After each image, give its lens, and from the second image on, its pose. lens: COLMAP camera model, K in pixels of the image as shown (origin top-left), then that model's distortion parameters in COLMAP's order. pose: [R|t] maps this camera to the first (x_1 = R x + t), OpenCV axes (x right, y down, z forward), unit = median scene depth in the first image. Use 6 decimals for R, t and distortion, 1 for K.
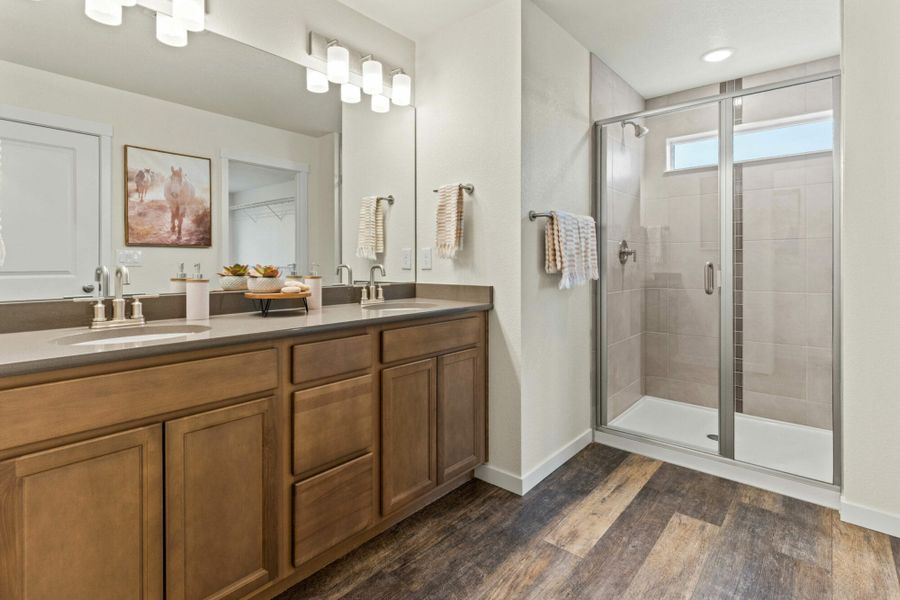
lens RADIAL K [[431.7, 0, 446.3], [0, 431.7, 262.3], [0, 0, 1]] dist [-0.012790, -0.000333]
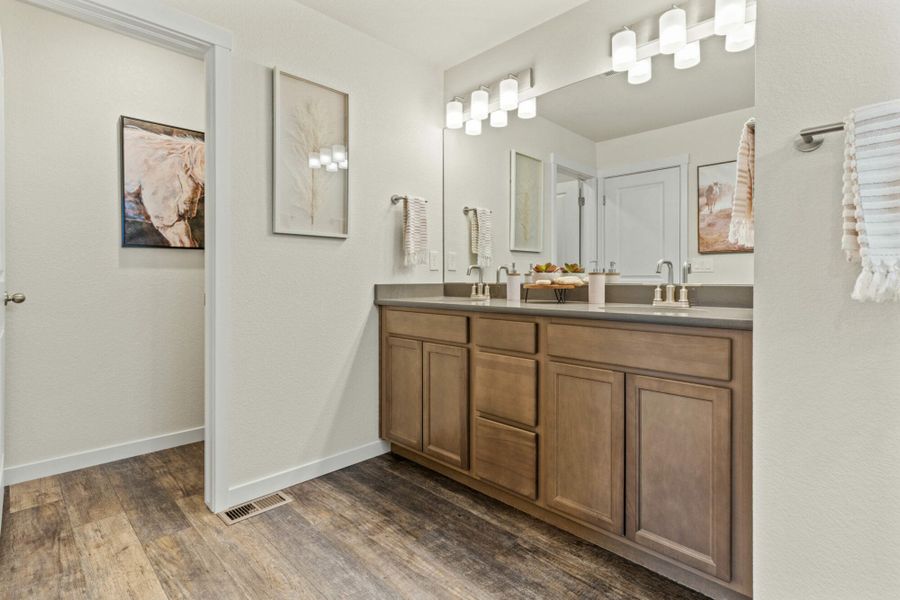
lens RADIAL K [[431.7, 0, 460.5], [0, 431.7, 283.1], [0, 0, 1]] dist [-0.012790, -0.000333]
pose [[-0.050088, 0.010006, -0.998695, 0.778137], [0.001818, 0.999949, 0.009927, 0.047636], [0.998743, -0.001318, -0.050103, 0.747014]]
